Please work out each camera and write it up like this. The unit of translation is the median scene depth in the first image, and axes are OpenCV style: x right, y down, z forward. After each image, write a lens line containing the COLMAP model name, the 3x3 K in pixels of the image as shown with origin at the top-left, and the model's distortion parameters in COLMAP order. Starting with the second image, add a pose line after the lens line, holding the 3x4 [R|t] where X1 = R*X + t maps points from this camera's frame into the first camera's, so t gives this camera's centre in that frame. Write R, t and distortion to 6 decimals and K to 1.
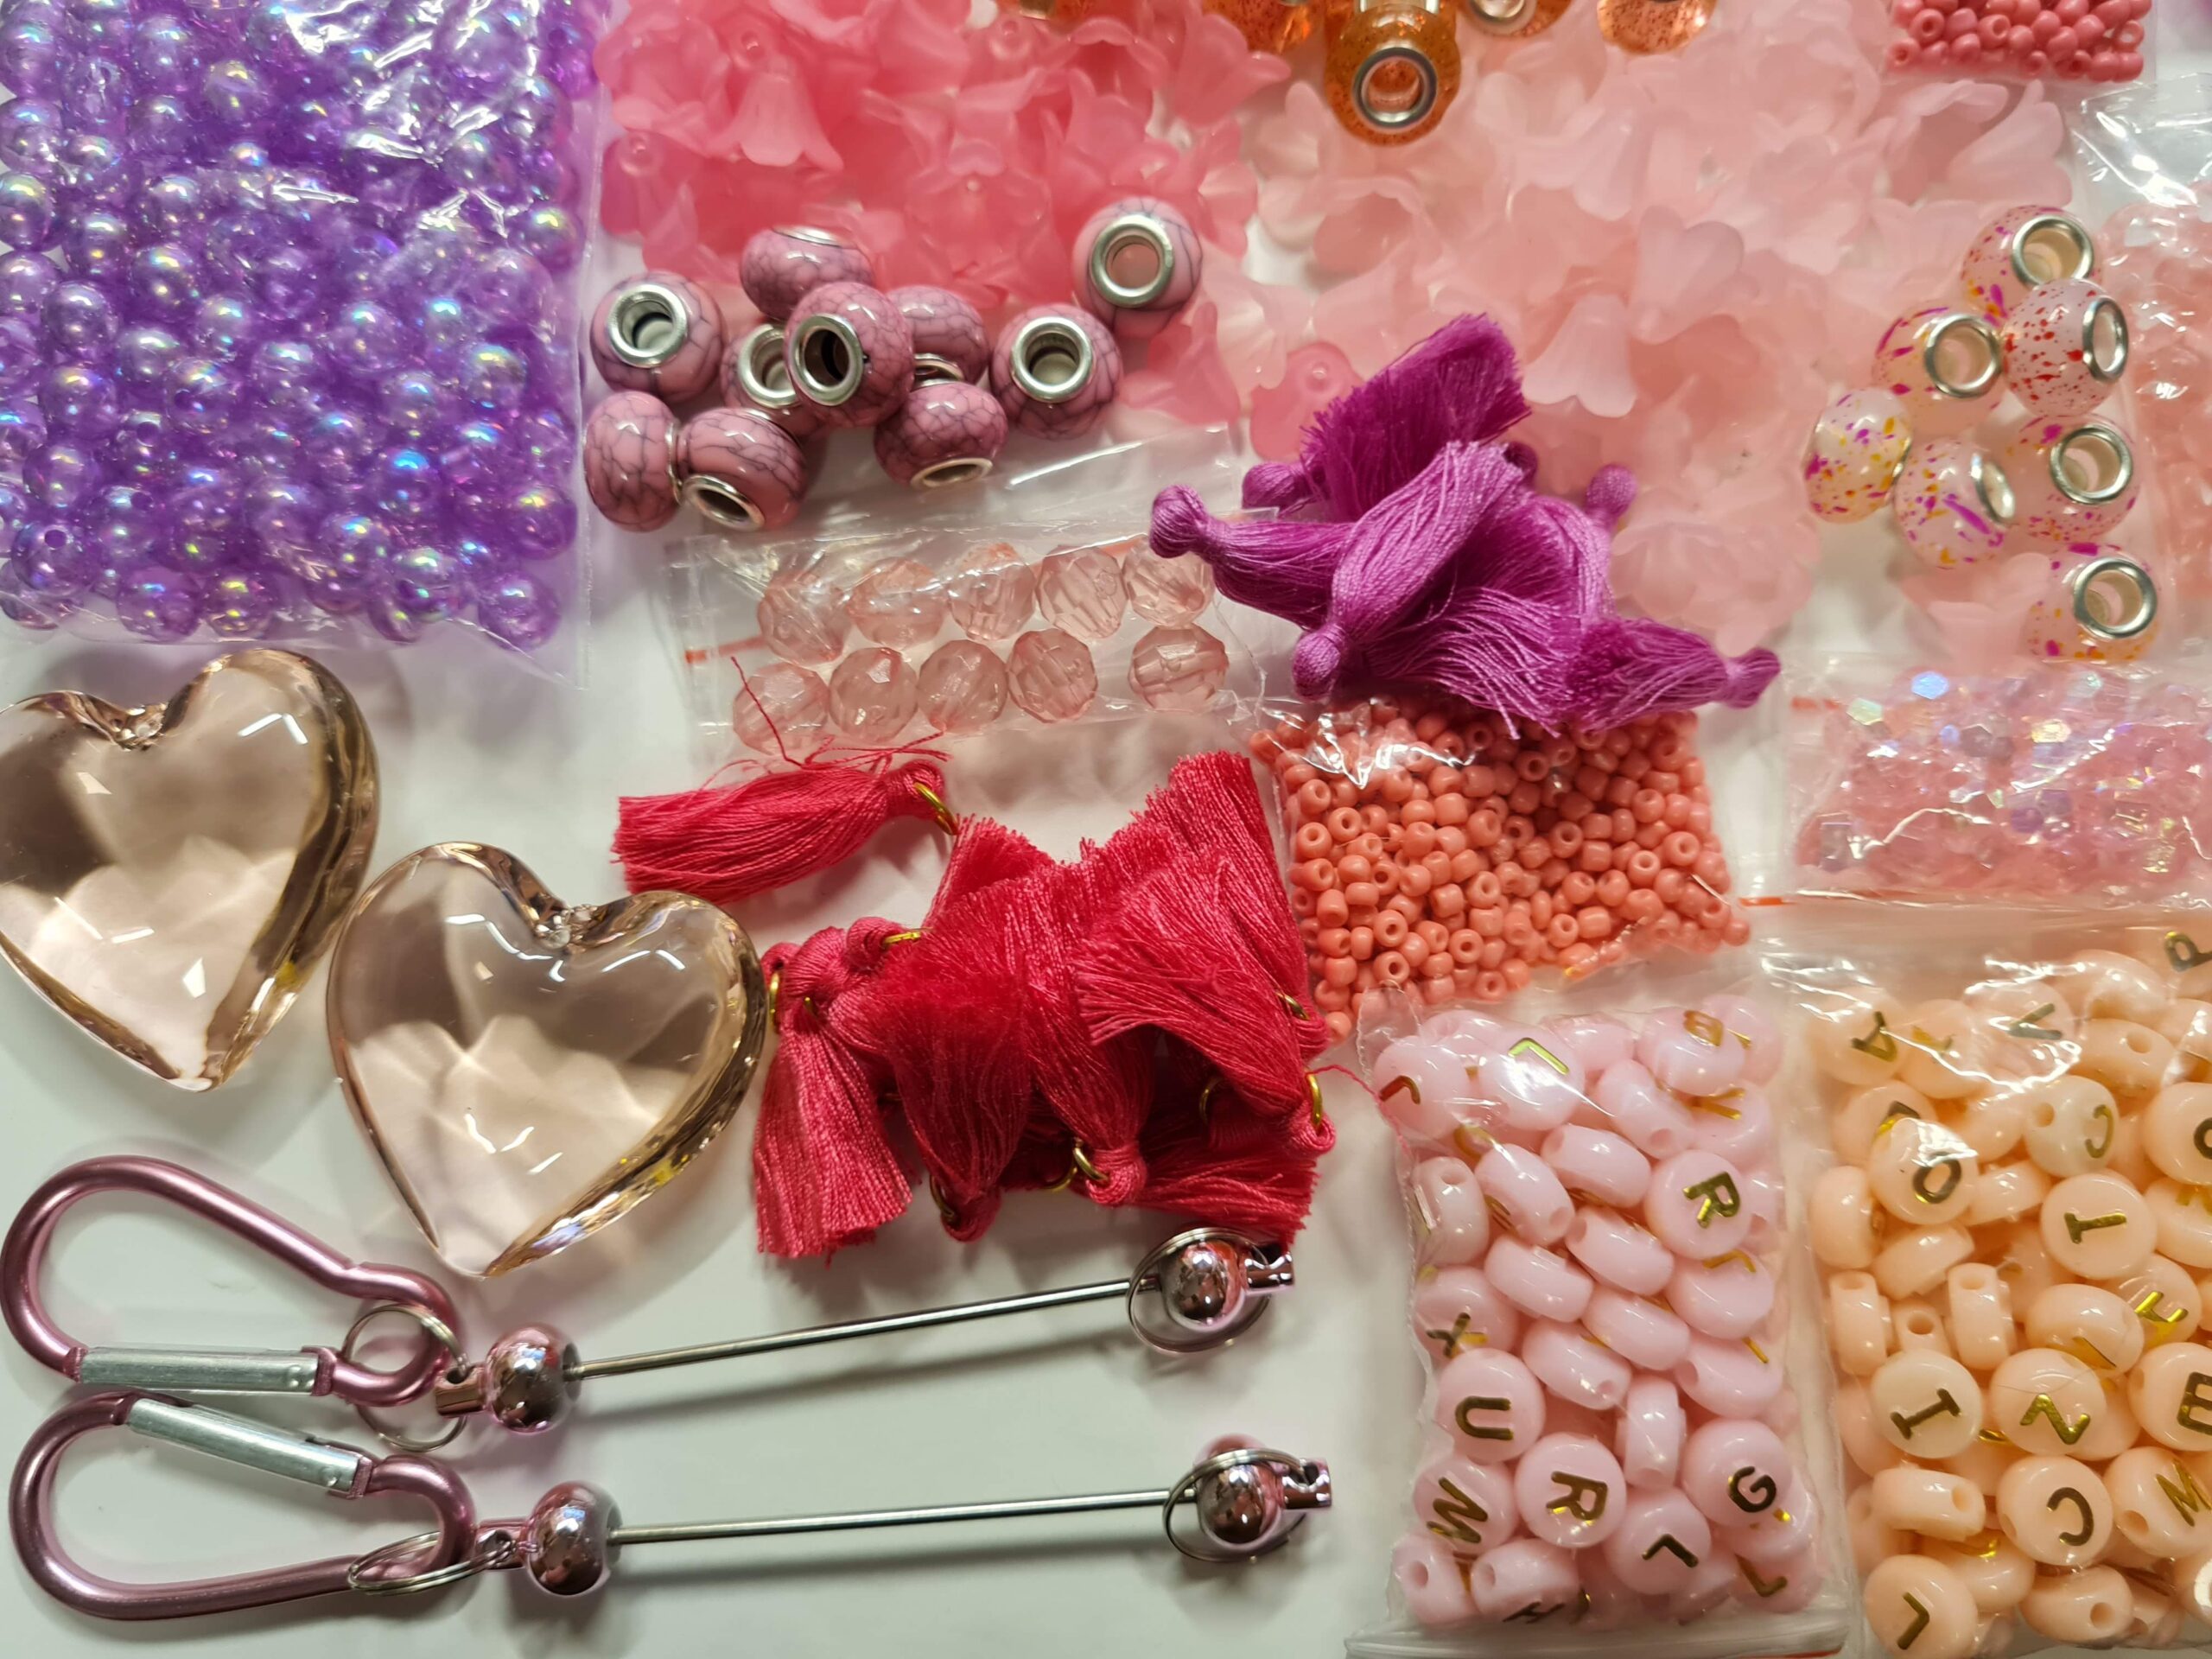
lens RADIAL K [[1835.8, 0, 1103.6], [0, 1835.8, 799.6], [0, 0, 1]] dist [-0.011667, -0.015247]
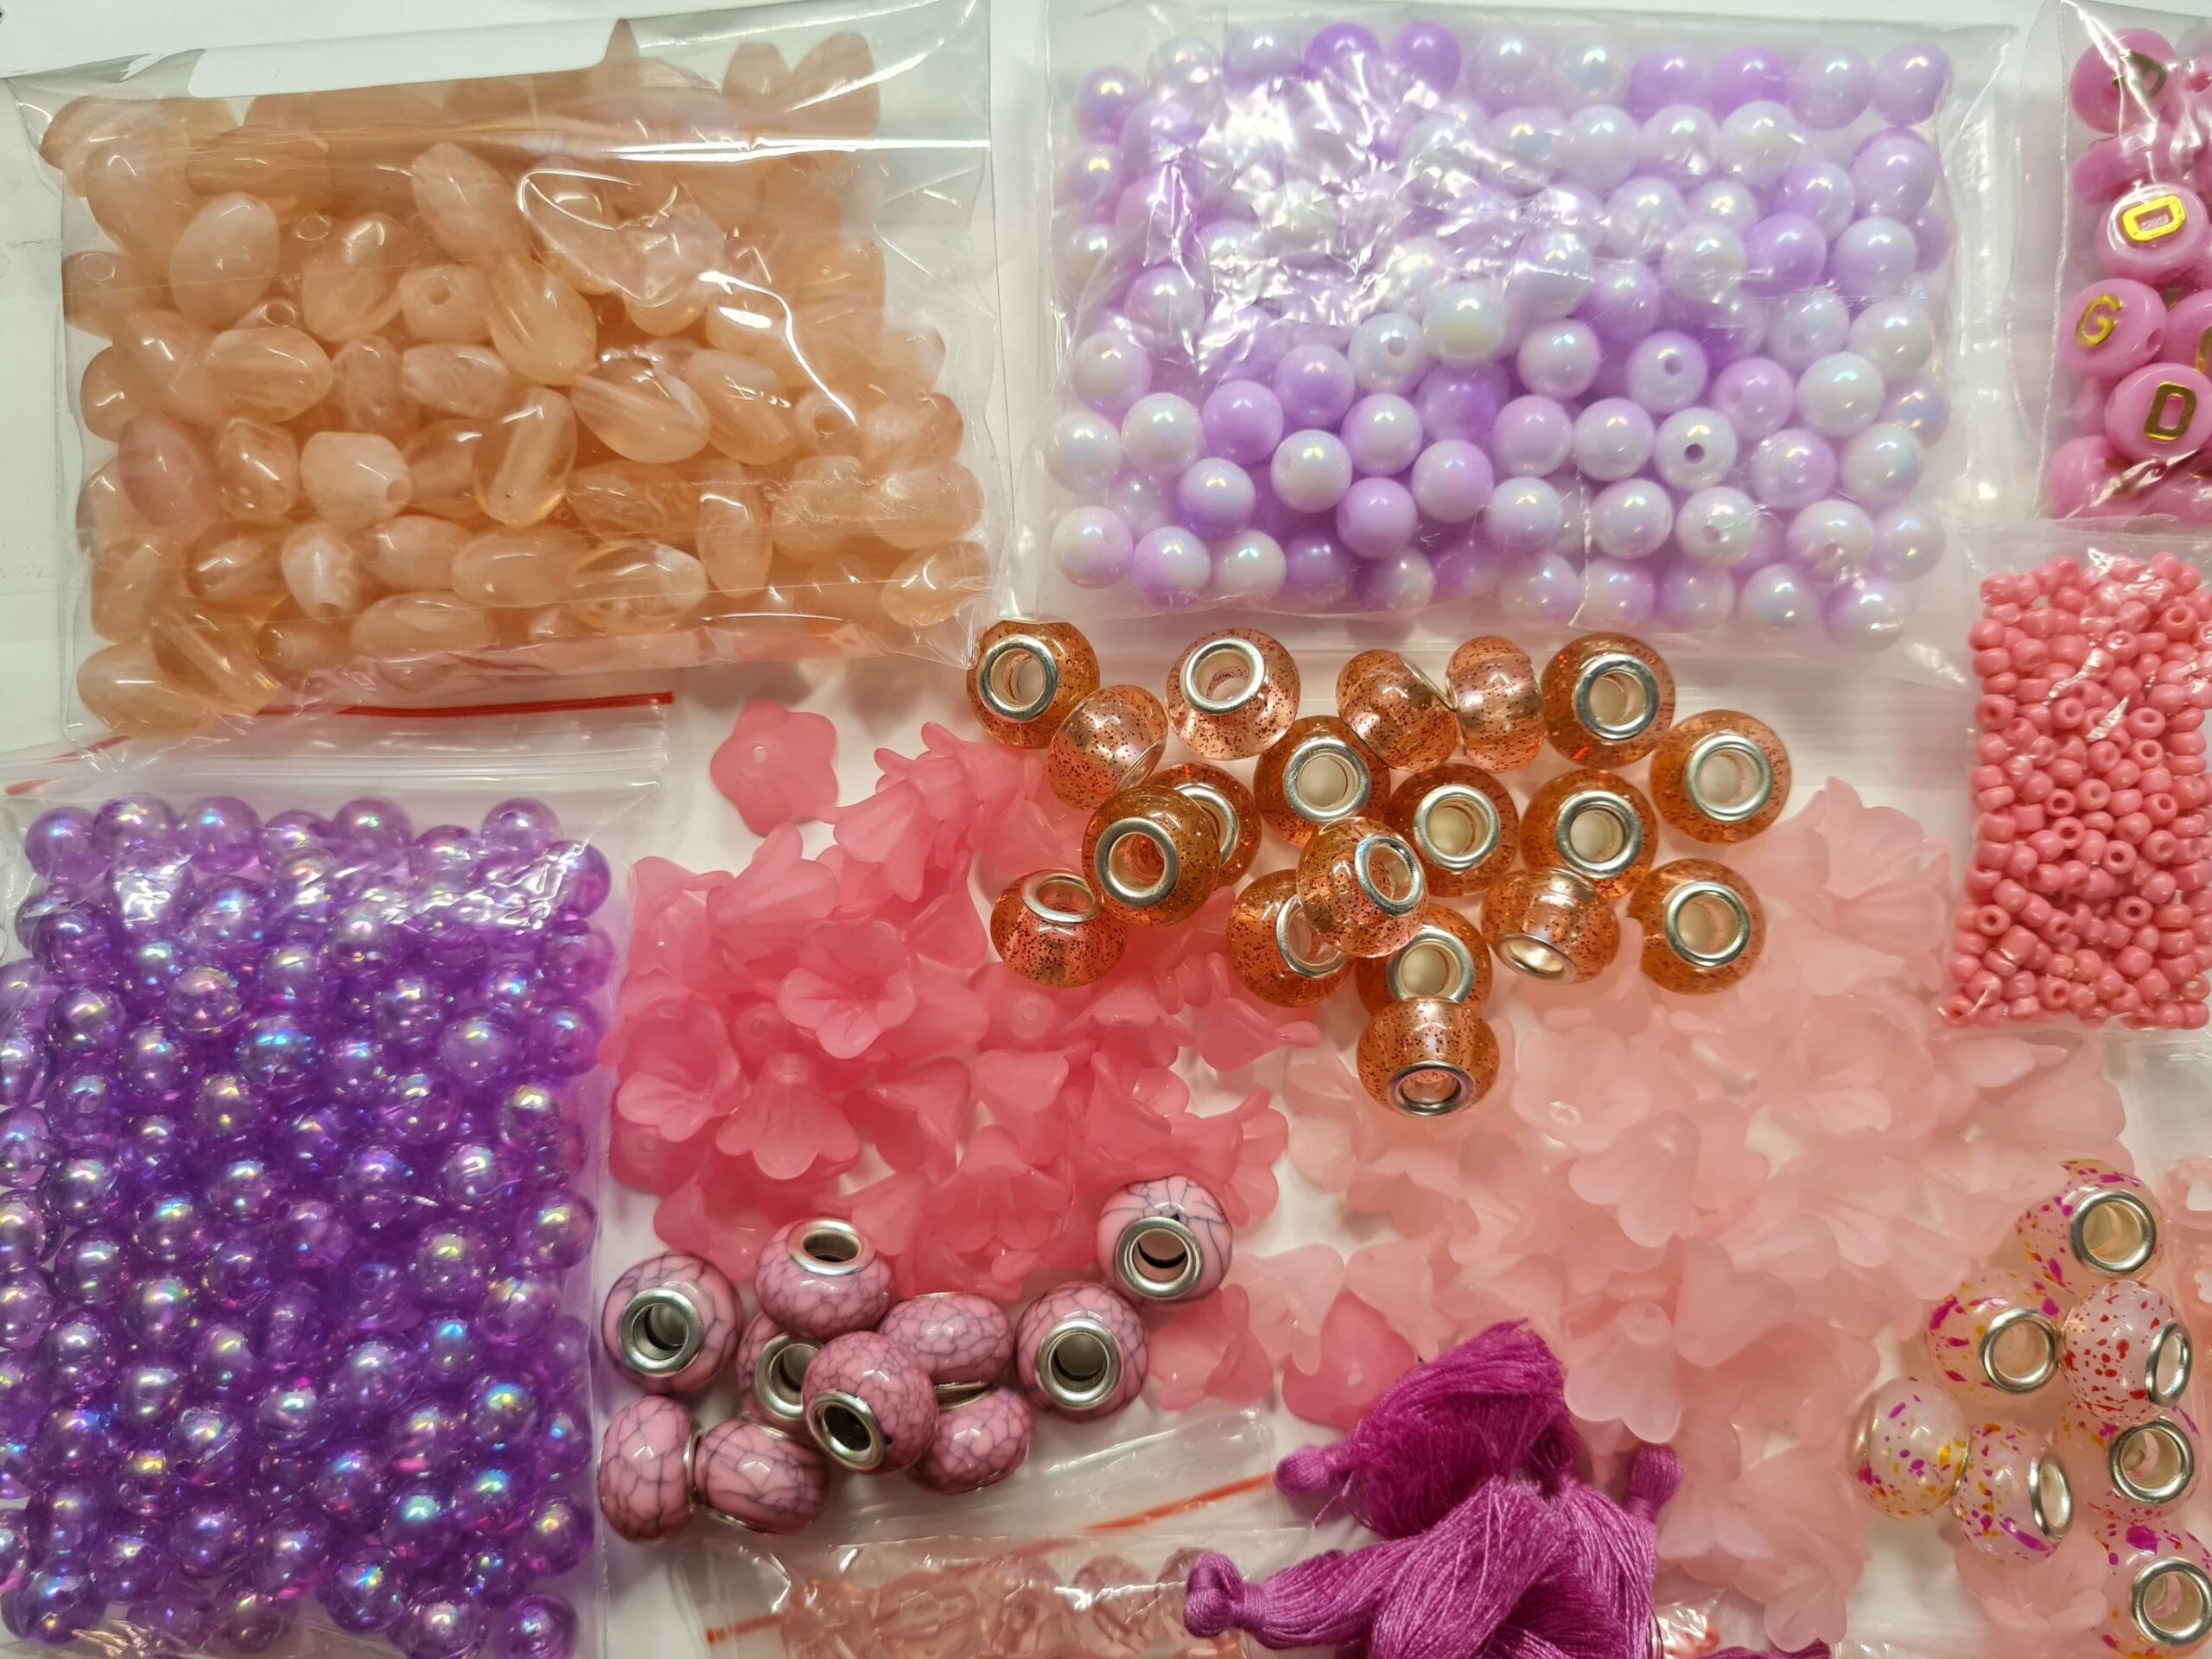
lens RADIAL K [[1835.8, 0, 1103.6], [0, 1835.8, 799.6], [0, 0, 1]] dist [-0.011667, -0.015247]
pose [[0.999883, -0.014602, -0.004517, -0.006404], [0.014686, 0.999709, 0.019127, -0.568626], [0.004236, -0.019191, 0.999807, 0.038067]]
